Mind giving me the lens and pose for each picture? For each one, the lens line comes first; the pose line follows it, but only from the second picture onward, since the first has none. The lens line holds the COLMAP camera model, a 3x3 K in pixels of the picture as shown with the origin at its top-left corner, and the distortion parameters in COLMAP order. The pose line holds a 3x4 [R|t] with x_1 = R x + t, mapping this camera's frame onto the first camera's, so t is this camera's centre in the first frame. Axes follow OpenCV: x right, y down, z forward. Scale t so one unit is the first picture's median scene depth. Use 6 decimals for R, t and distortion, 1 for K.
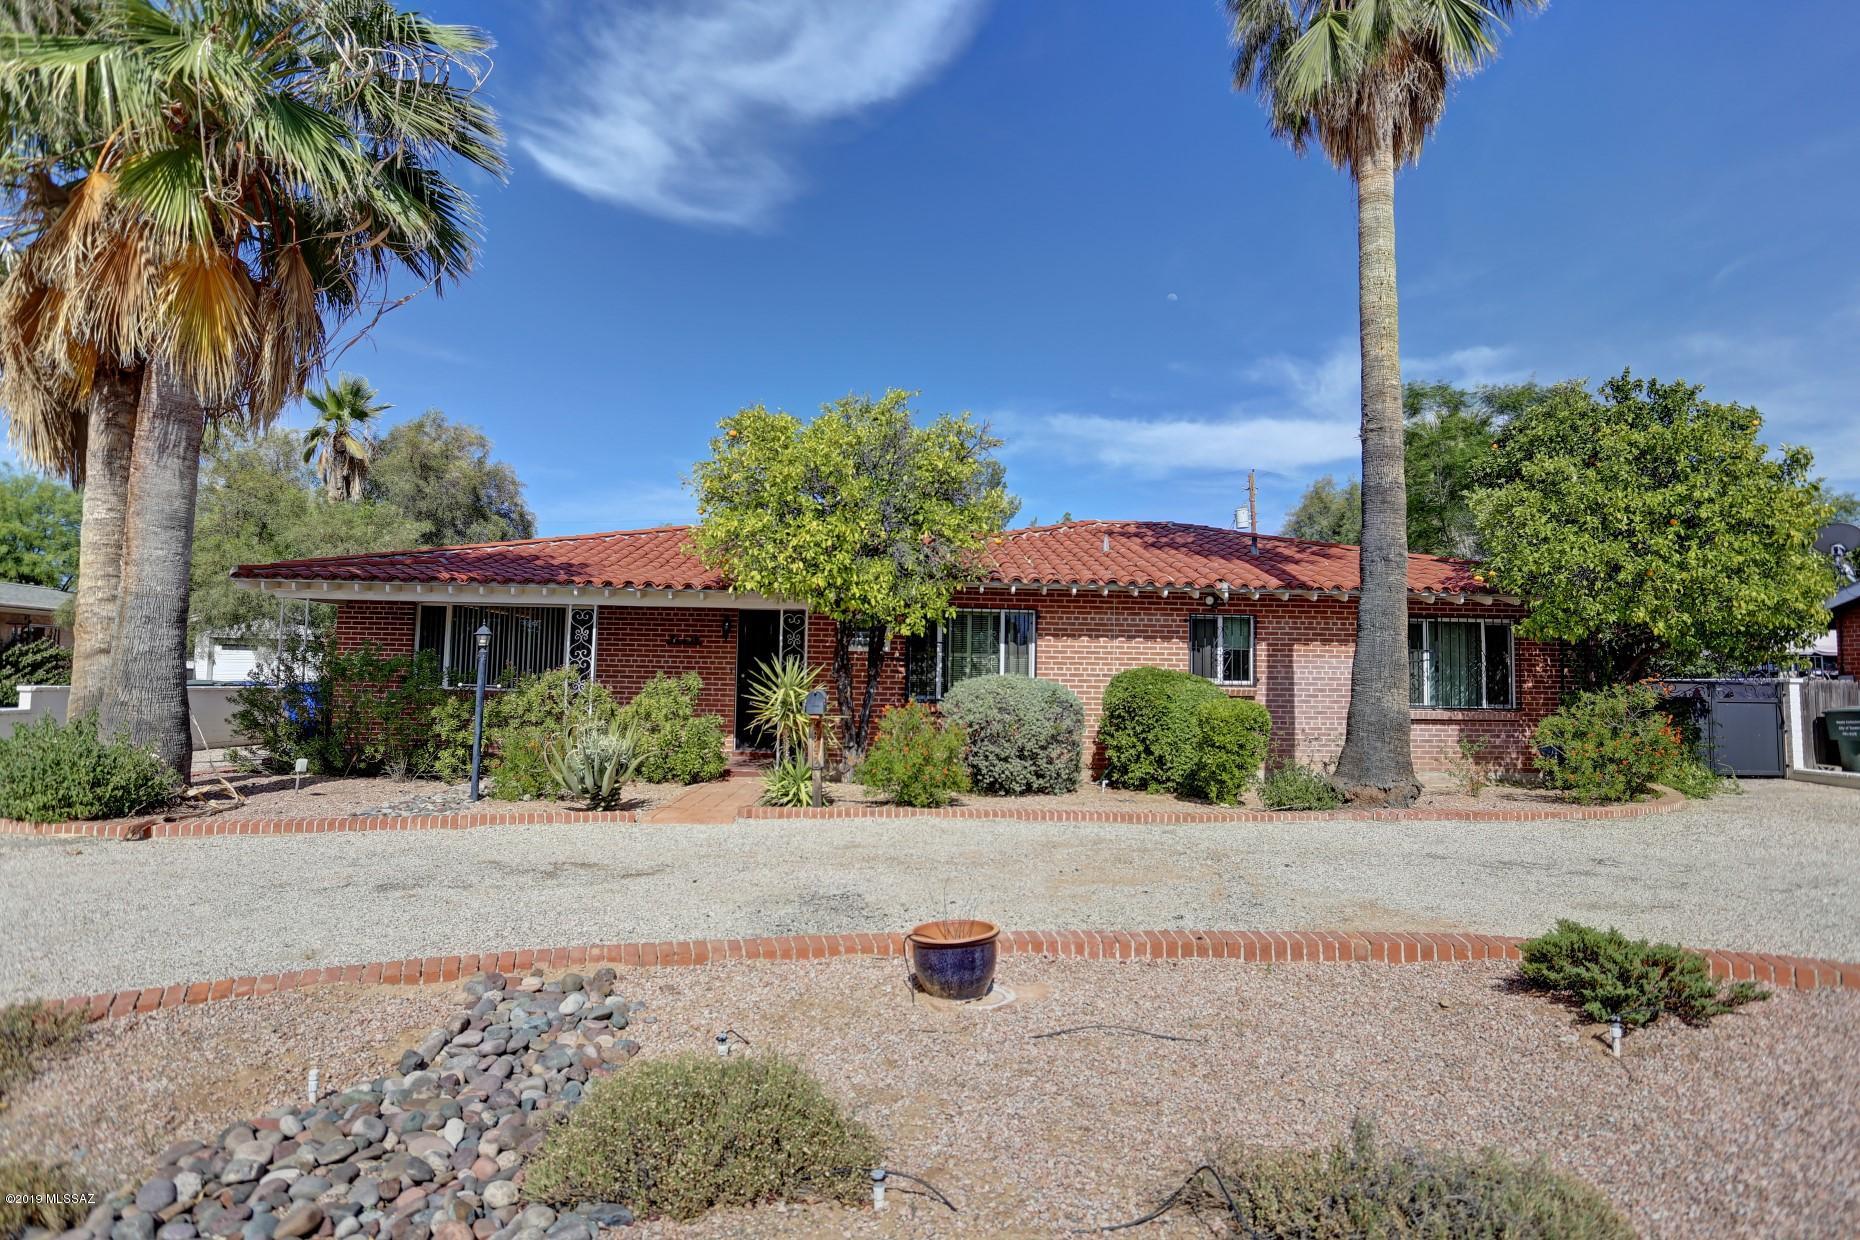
lens RADIAL K [[1033.1, 0, 928.7], [0, 1033.1, 601.8], [0, 0, 1]] dist [-0.037952, 0.012556]
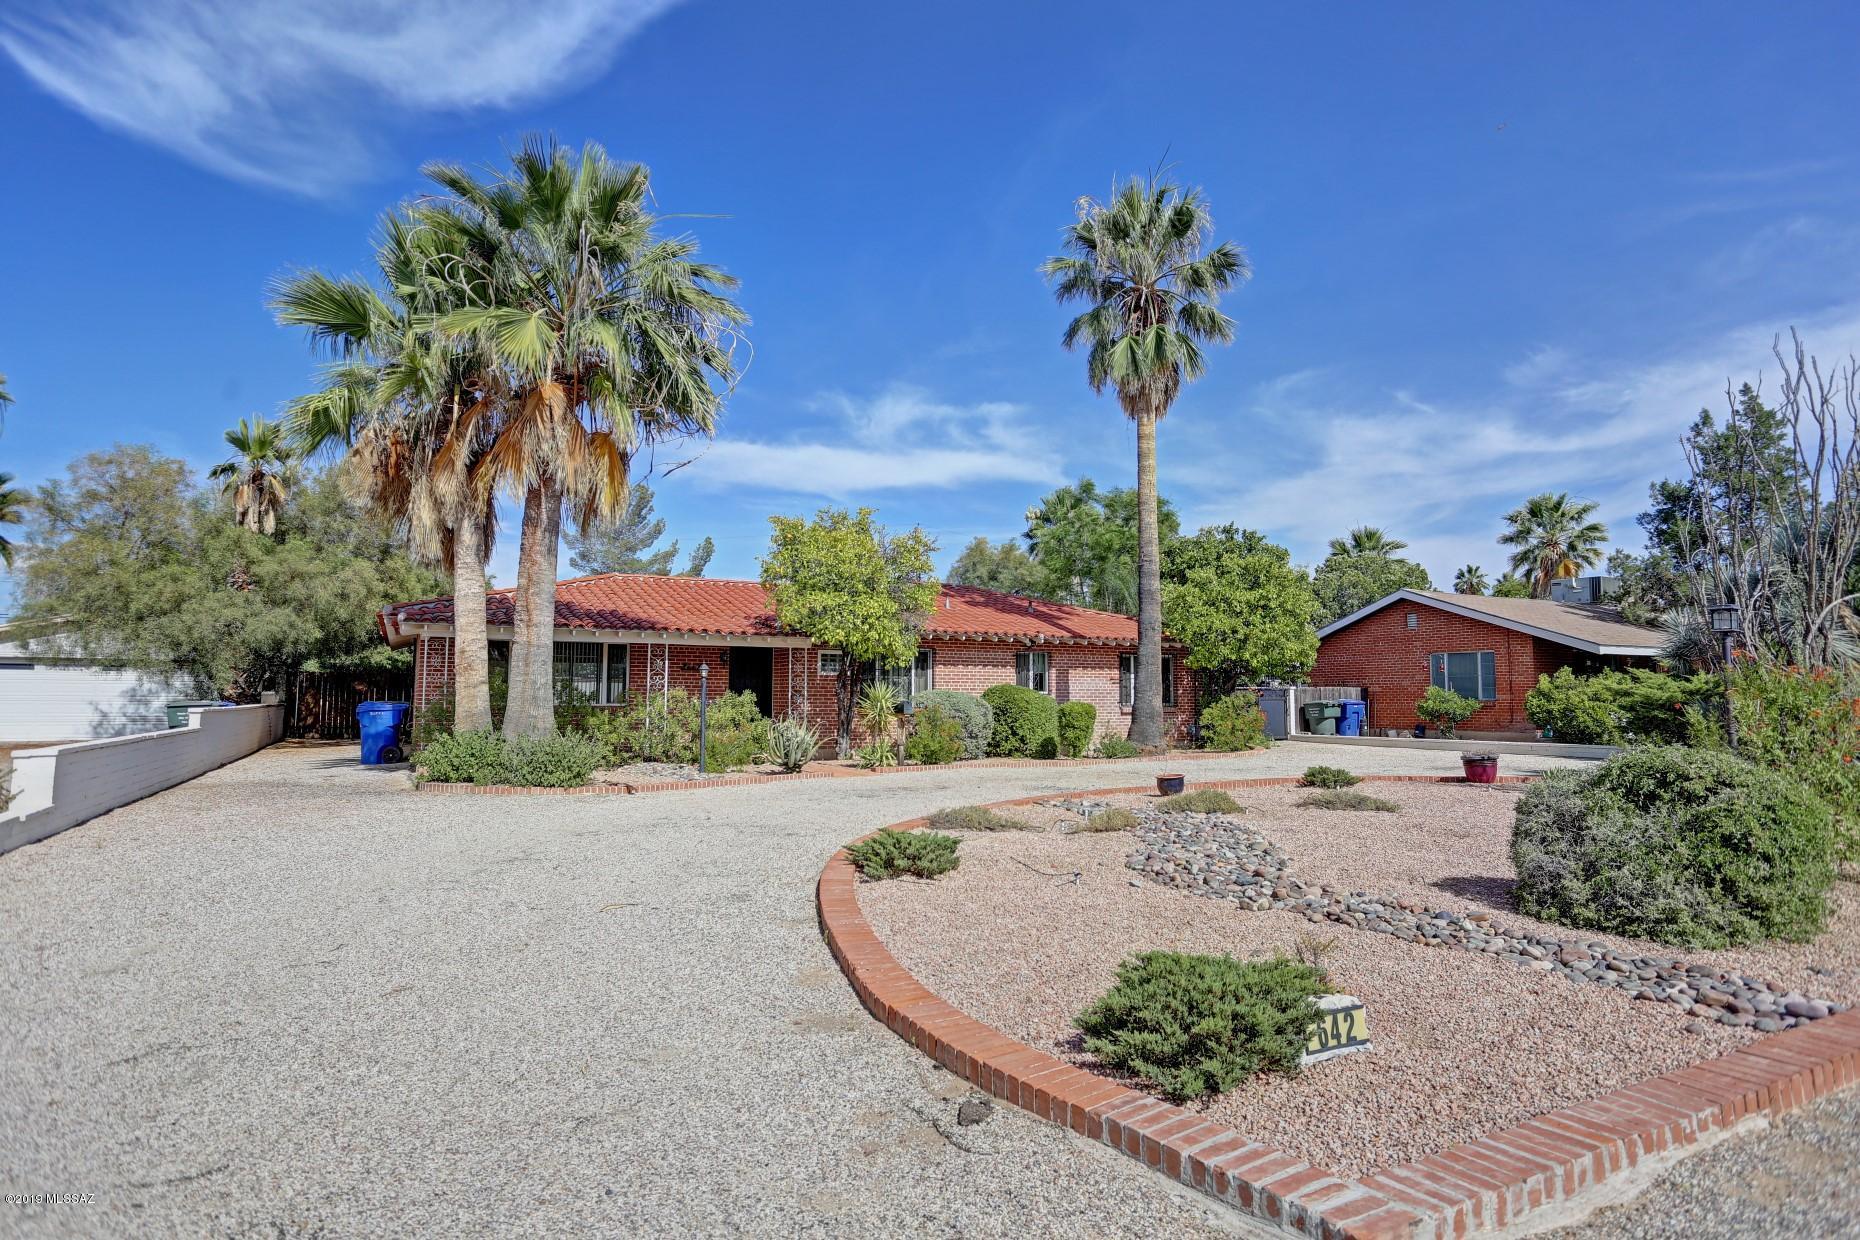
lens RADIAL K [[1009.8, 0, 926.1], [0, 1009.8, 607.2], [0, 0, 1]] dist [-0.077768, 0.056119]
pose [[0.904884, 0.023252, 0.425023, -0.569248], [-0.022083, 0.999727, -0.007678, -0.043778], [-0.425085, -0.002439, 0.905150, -0.406735]]
